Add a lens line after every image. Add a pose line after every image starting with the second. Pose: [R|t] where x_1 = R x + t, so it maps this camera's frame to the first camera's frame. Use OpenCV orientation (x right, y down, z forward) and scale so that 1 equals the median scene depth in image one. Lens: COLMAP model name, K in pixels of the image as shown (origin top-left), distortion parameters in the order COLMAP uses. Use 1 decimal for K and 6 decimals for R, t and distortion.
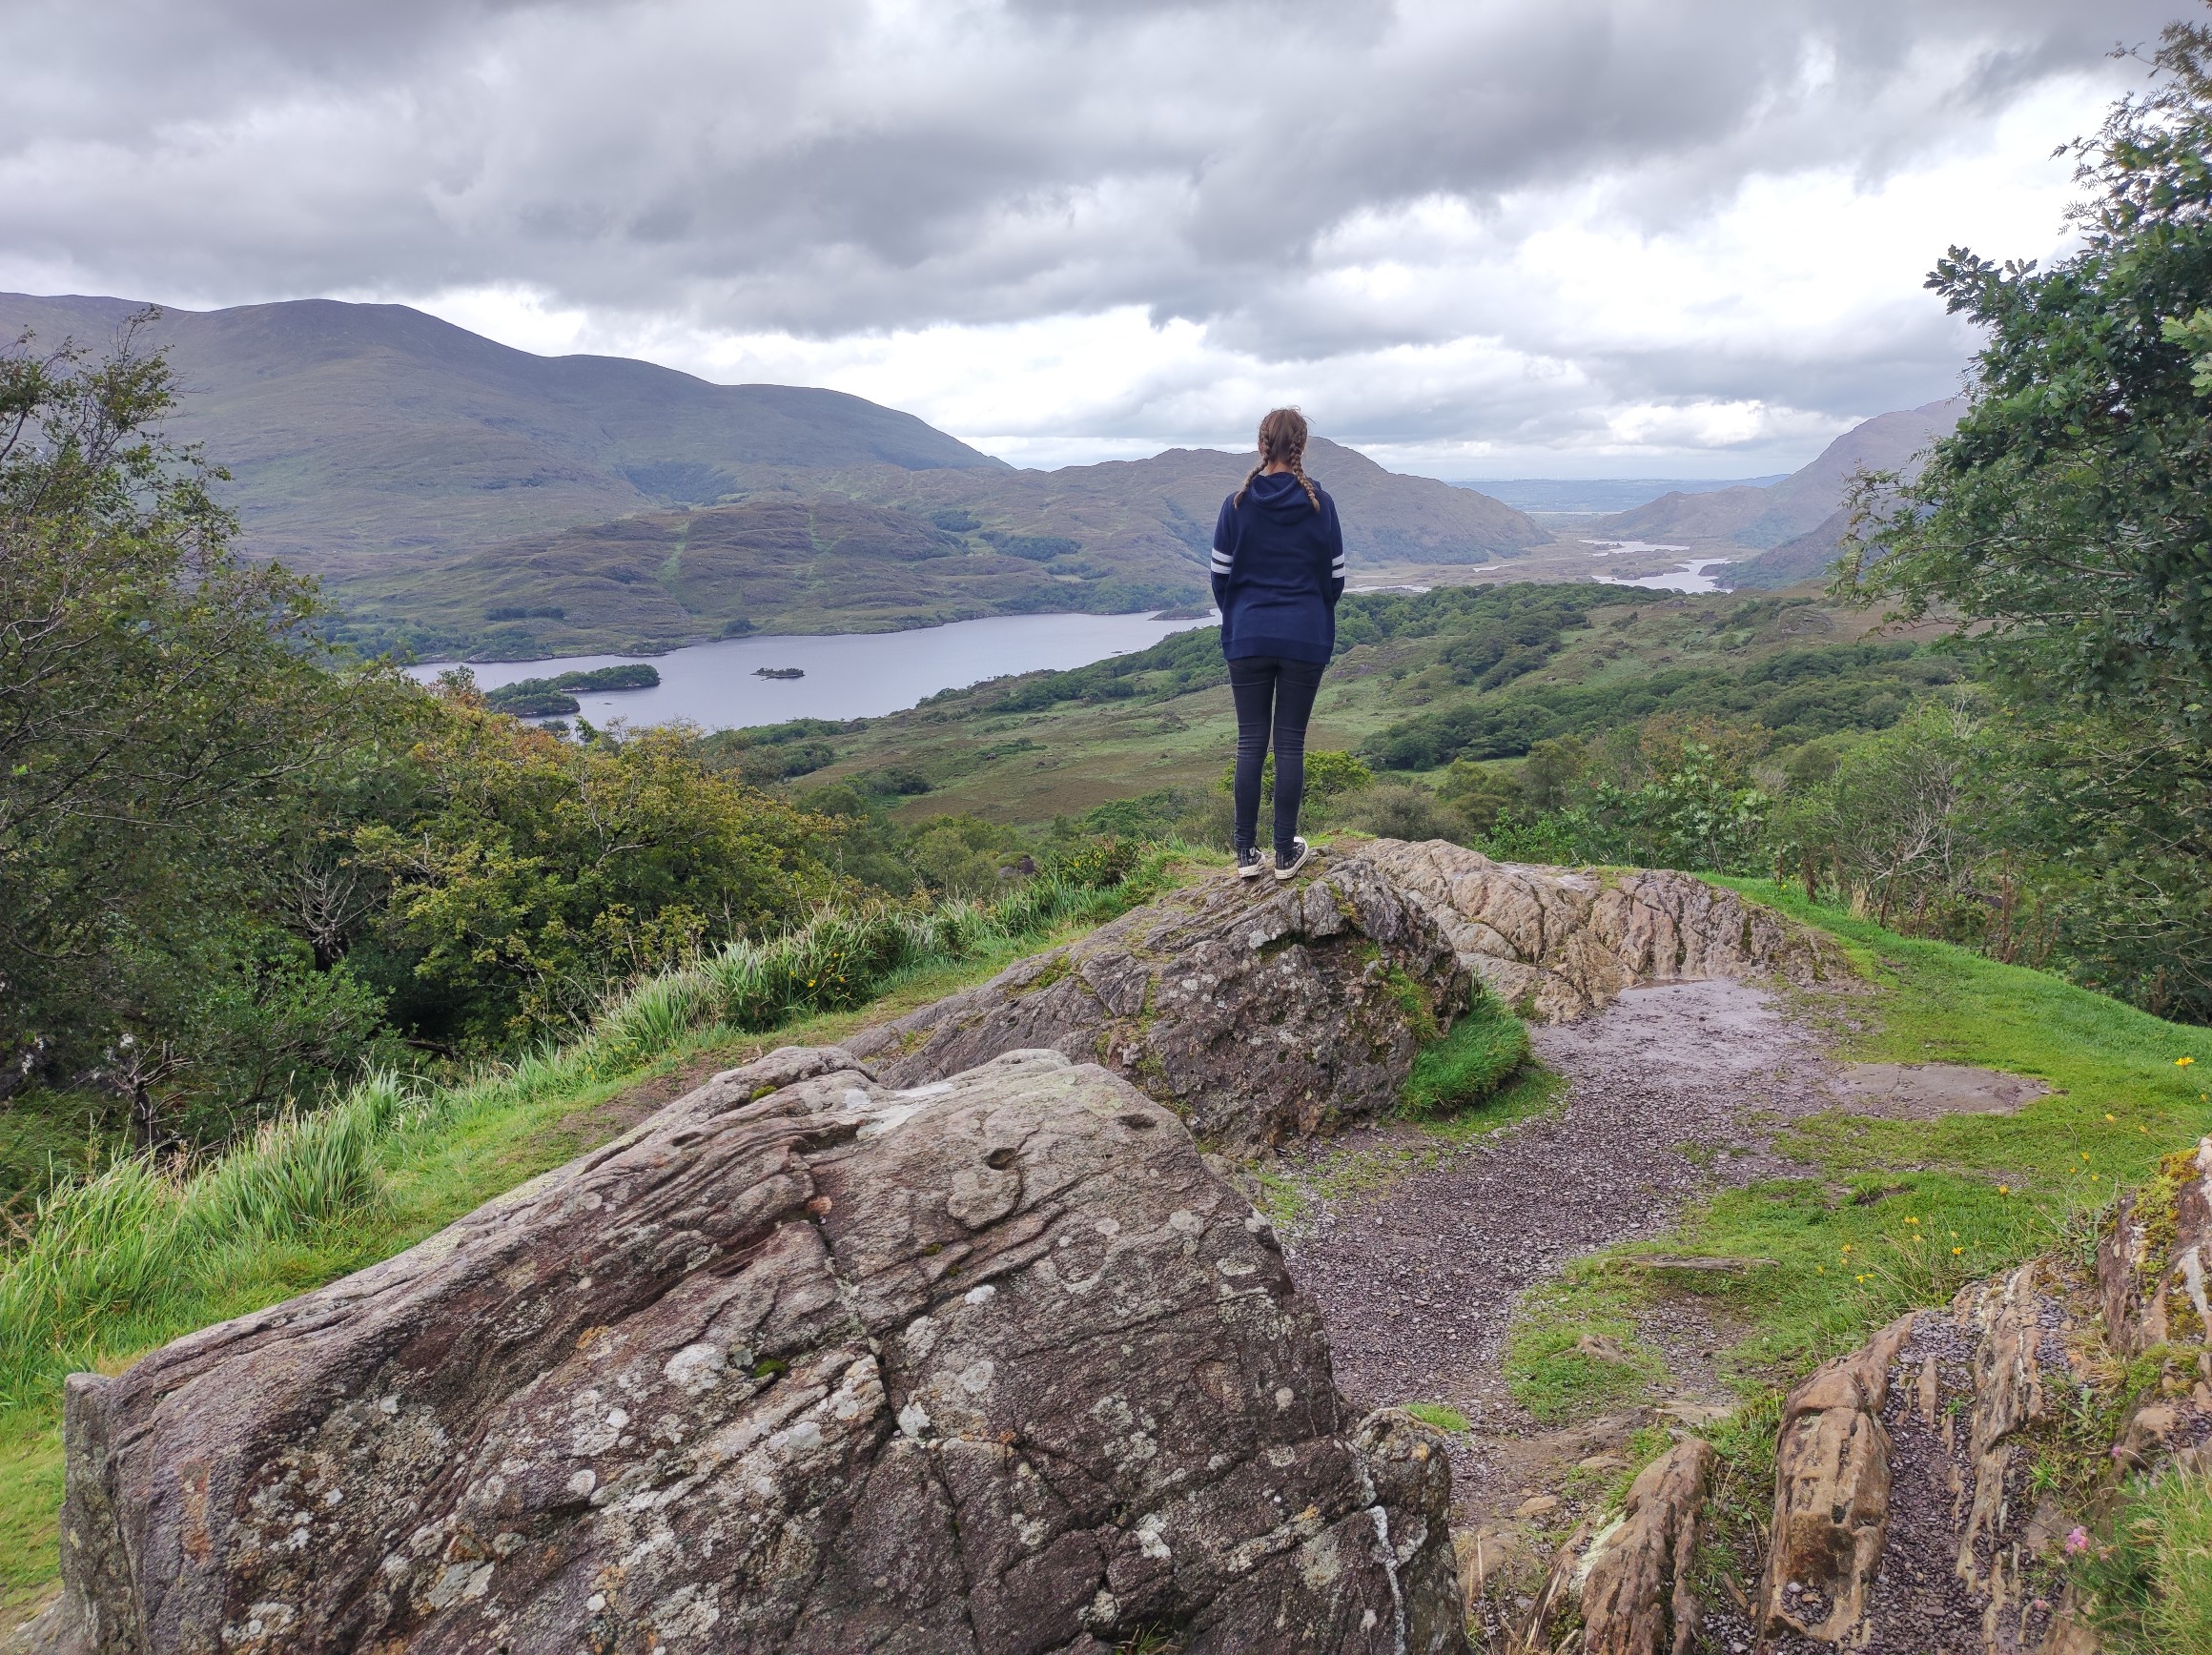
lens RADIAL K [[1650.9, 0, 1088.4], [0, 1650.9, 837.9], [0, 0, 1]] dist [0.048168, -0.047952]
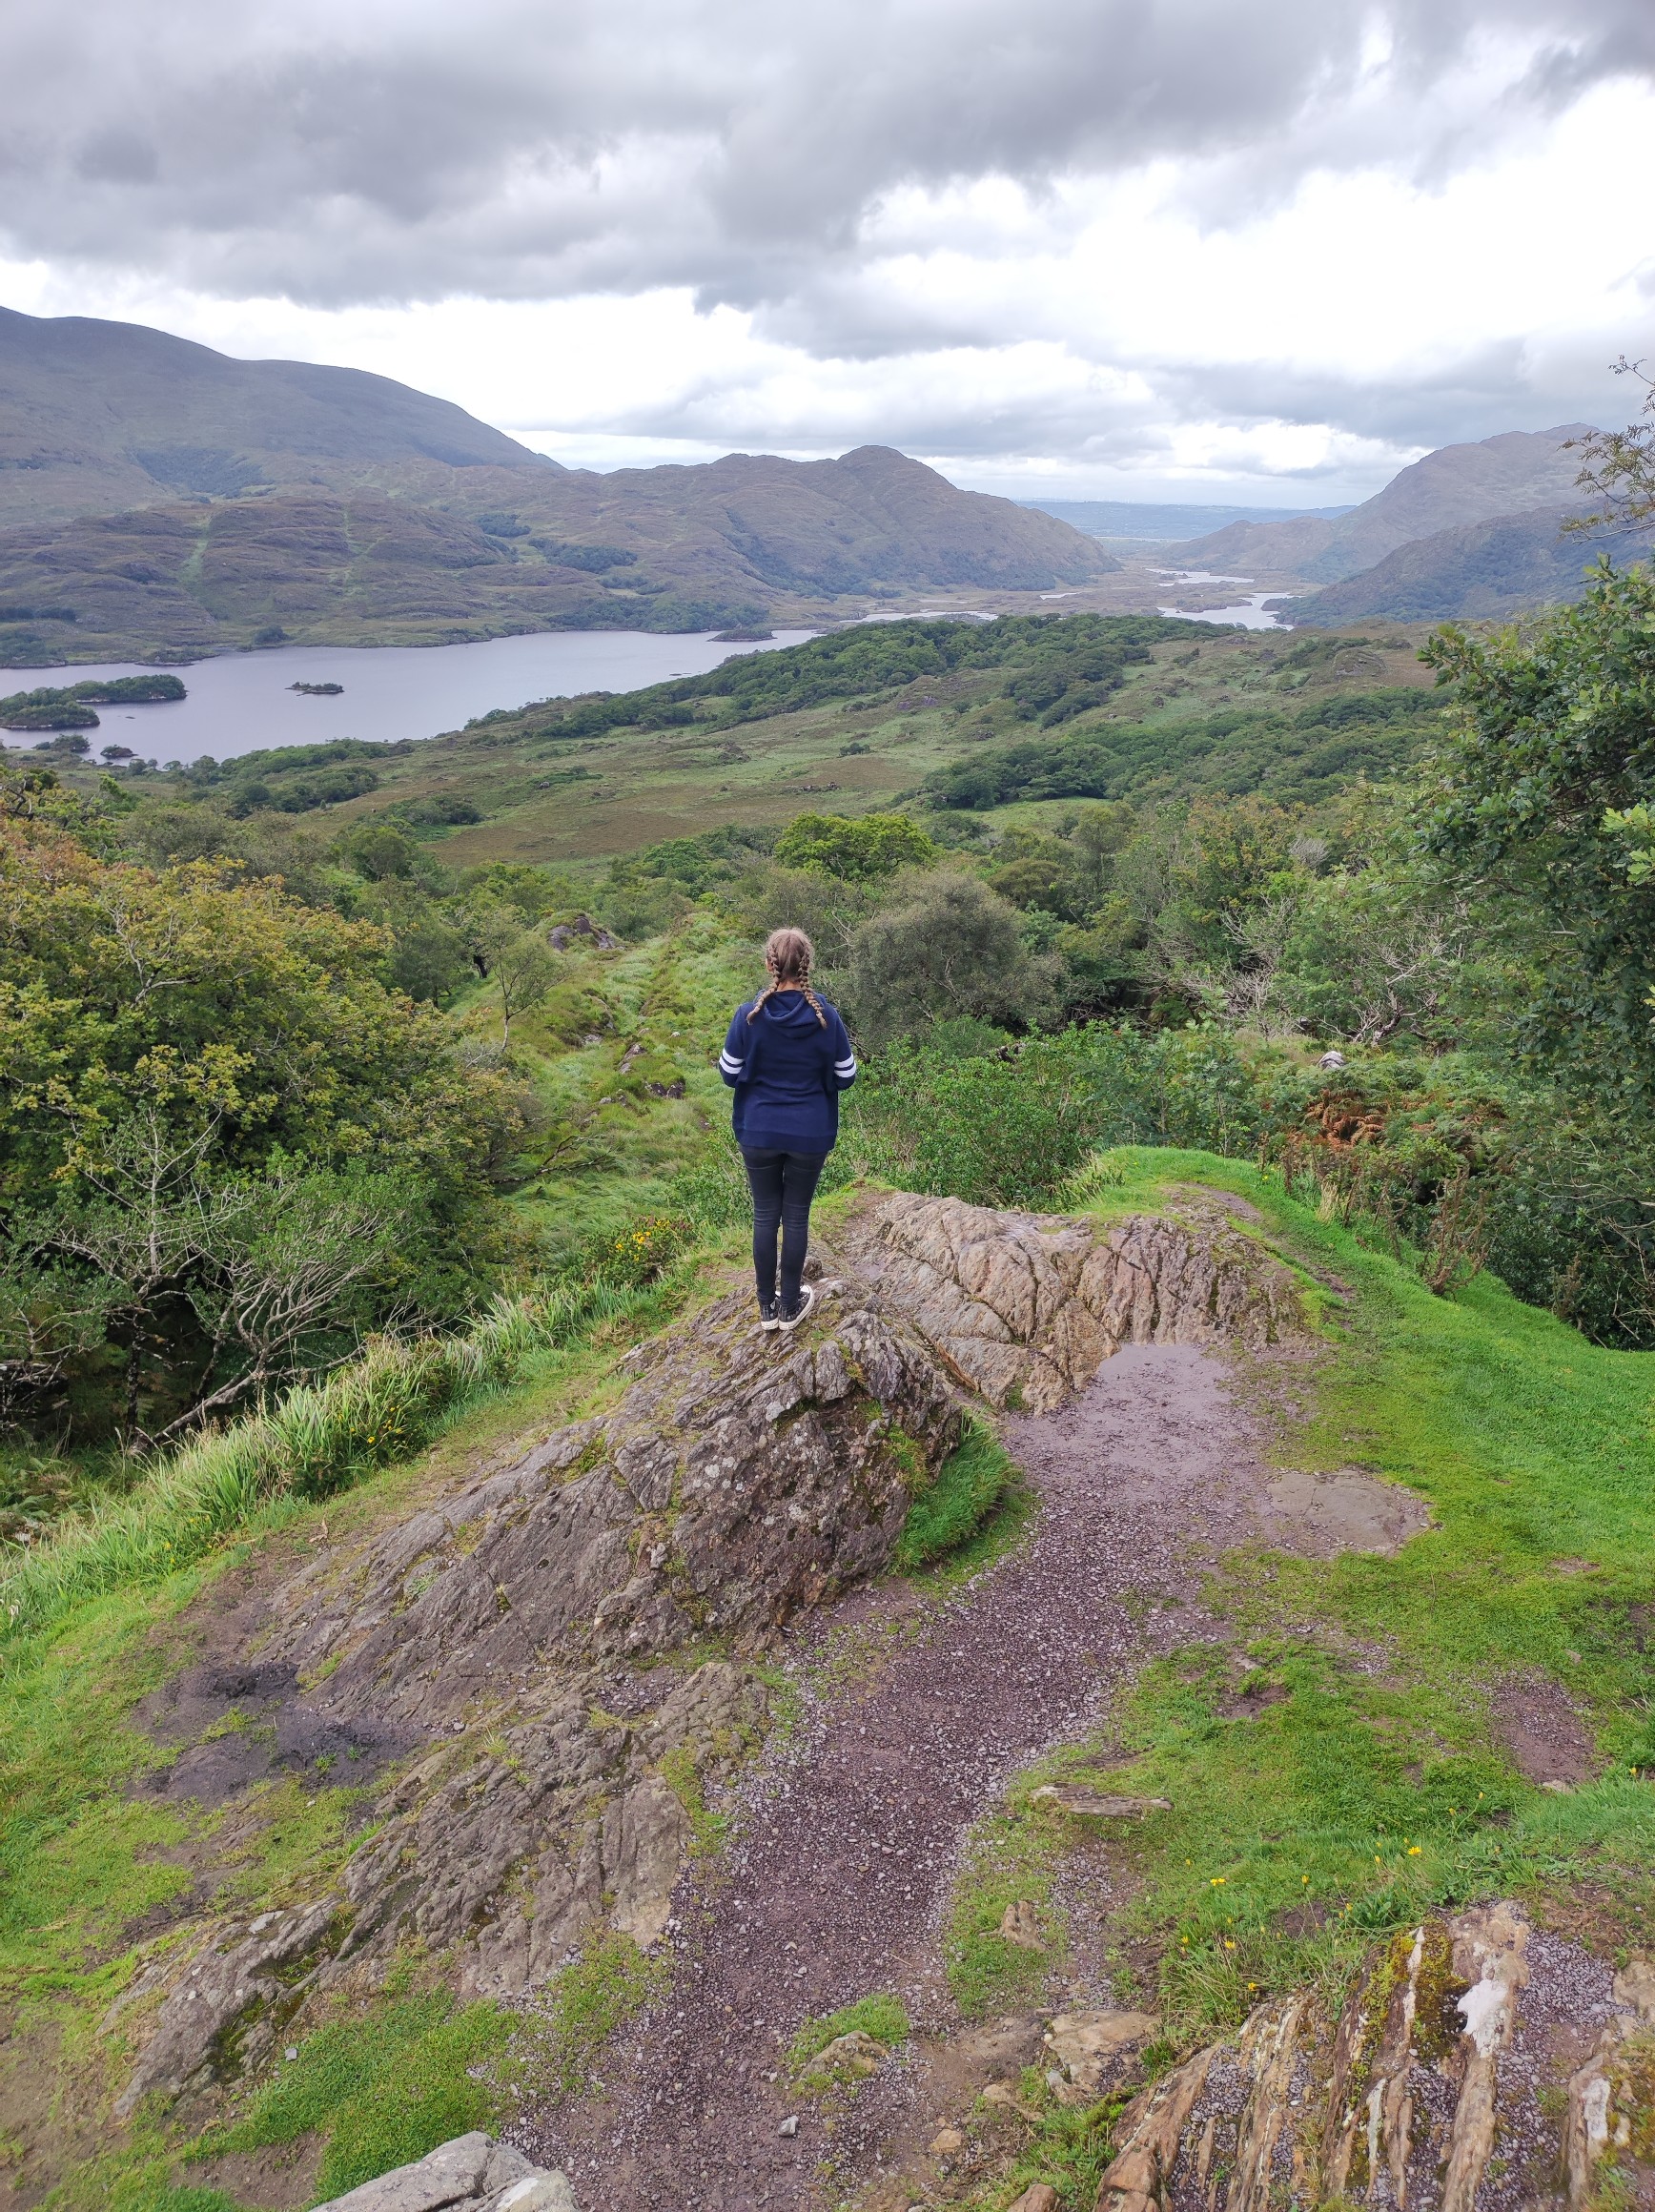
lens RADIAL K [[1650.9, 0, 817.8], [0, 1650.9, 1128.3], [0, 0, 1]] dist [0.048168, -0.047952]
pose [[0.994768, -0.002979, 0.102119, 0.012994], [-0.013164, 0.987503, 0.157049, -0.231879], [-0.101310, -0.157572, 0.982297, -0.064608]]
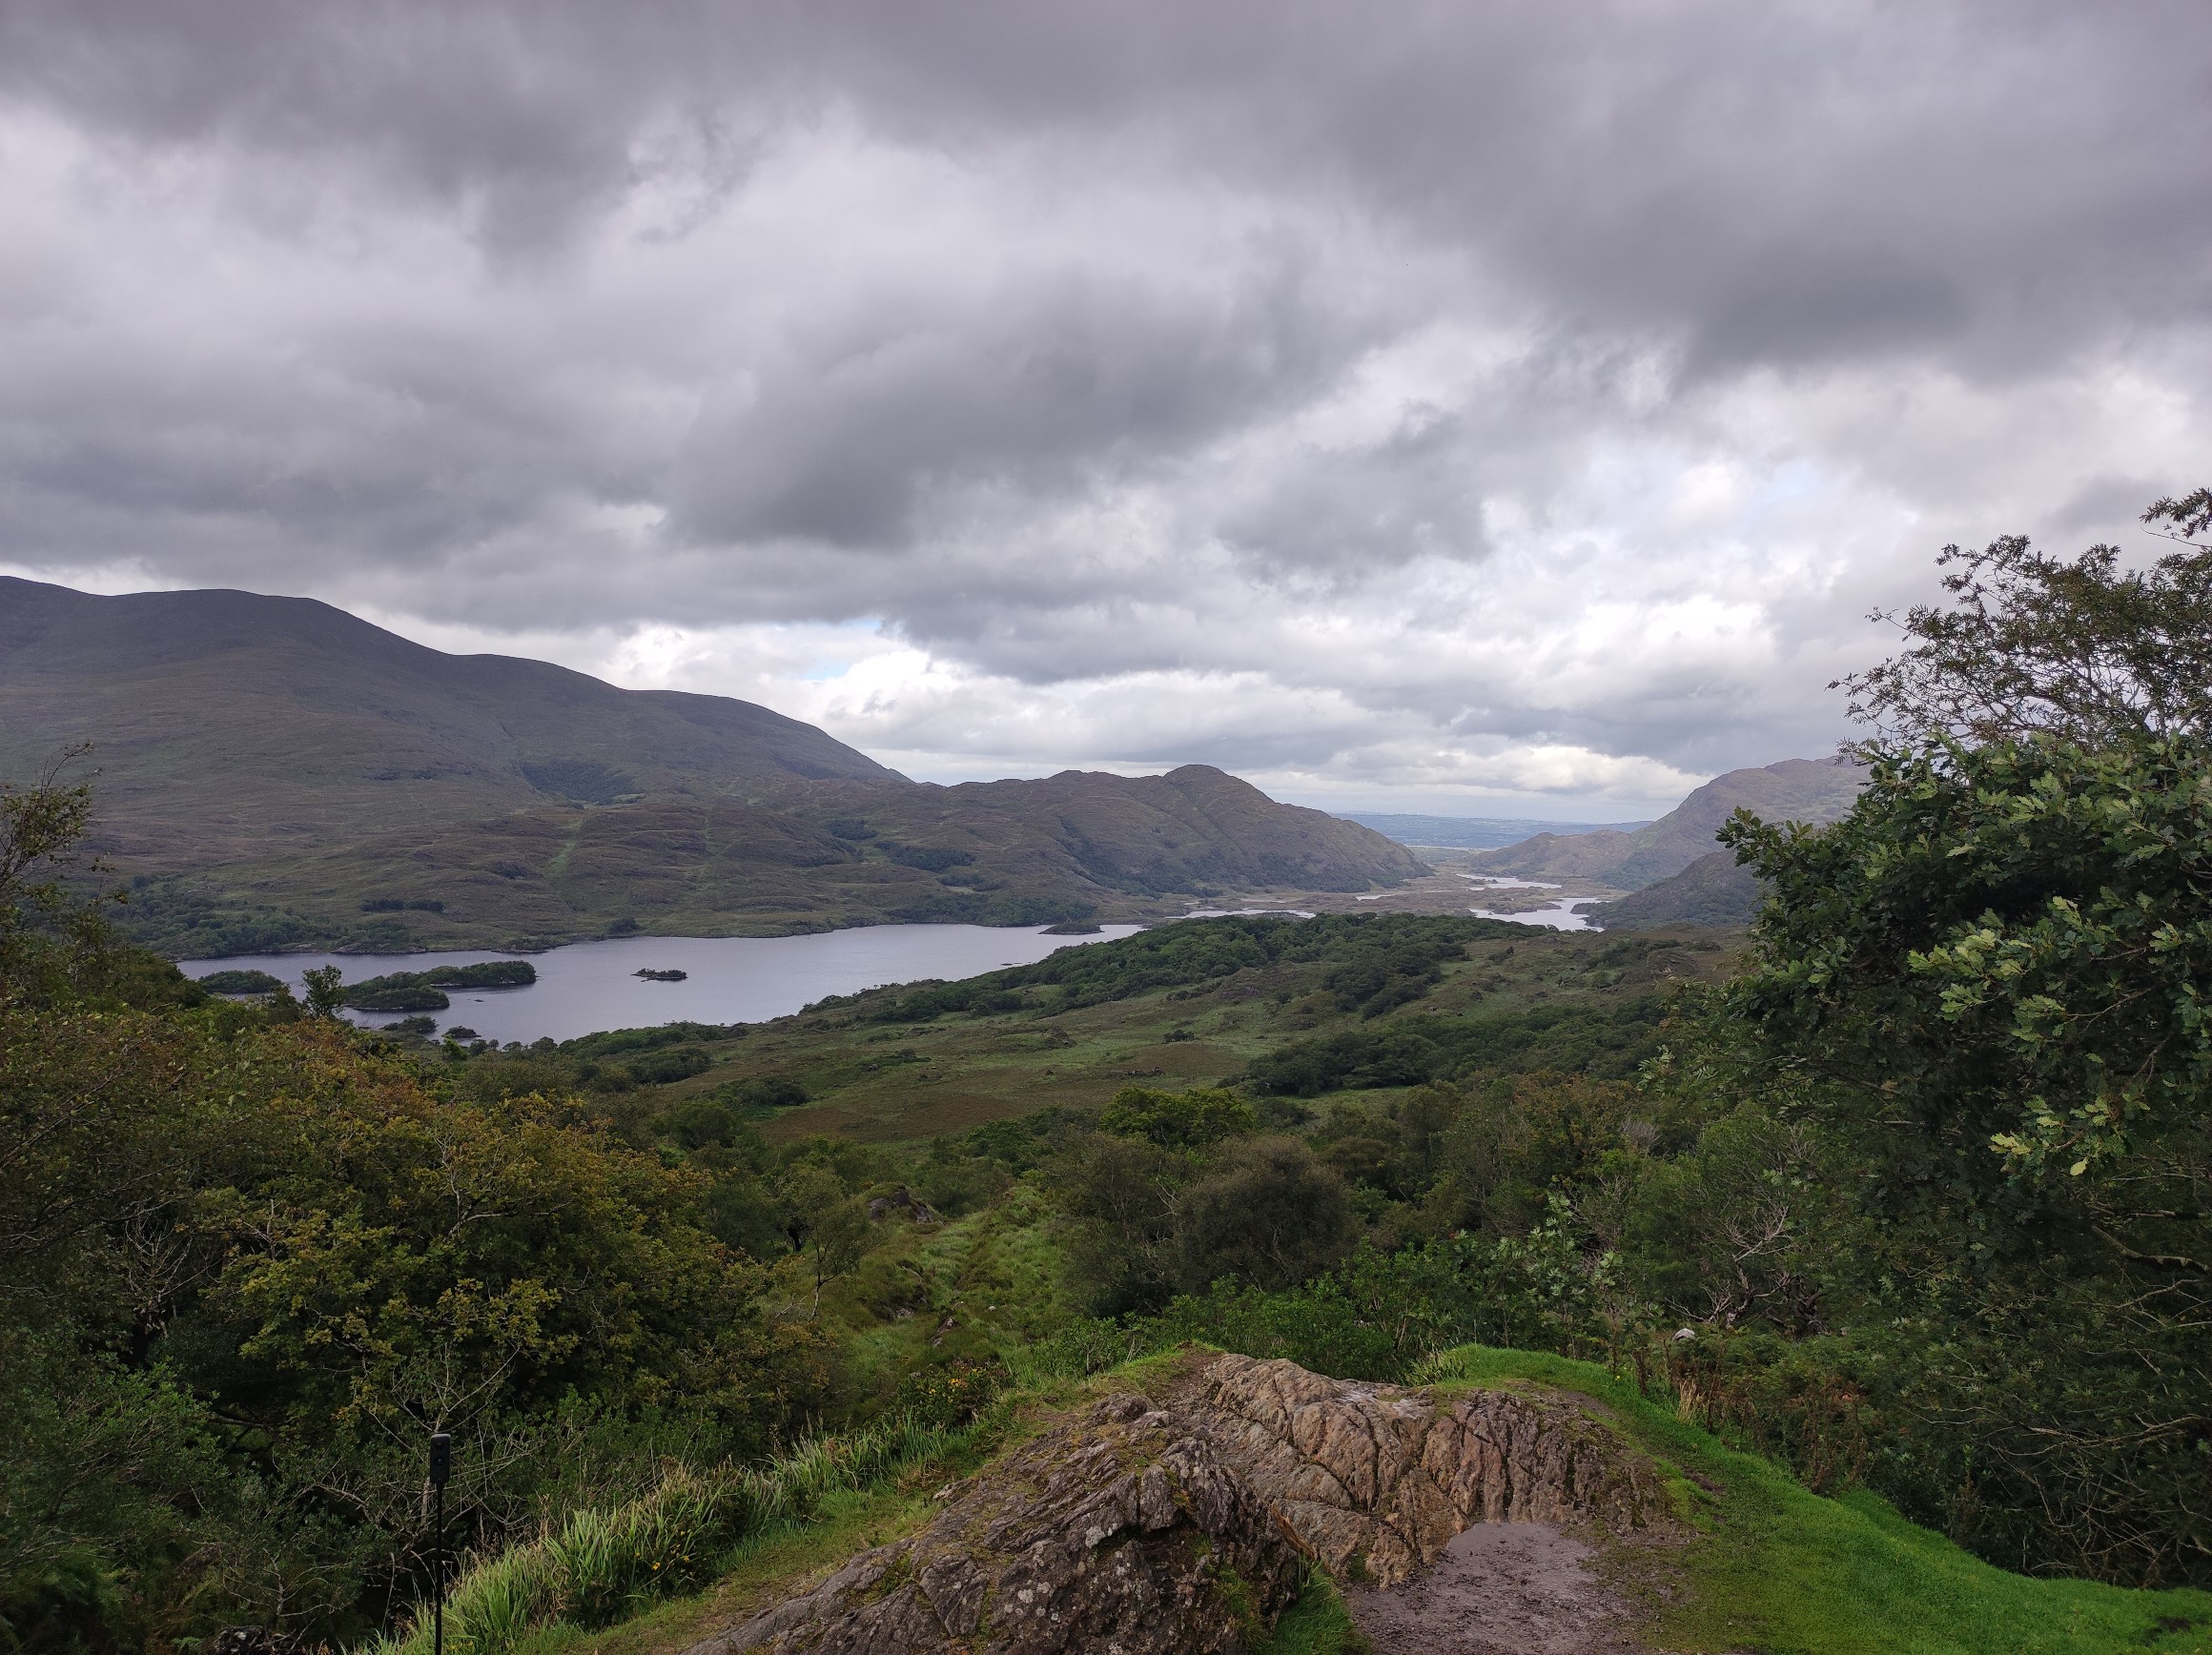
lens RADIAL K [[1653.1, 0, 1096.4], [0, 1653.1, 814.4], [0, 0, 1]] dist [0.051999, -0.056200]
pose [[0.996788, 0.042932, 0.067602, 0.010022], [-0.028578, 0.979272, -0.200525, -0.130856], [-0.074810, 0.197949, 0.977353, -0.088668]]
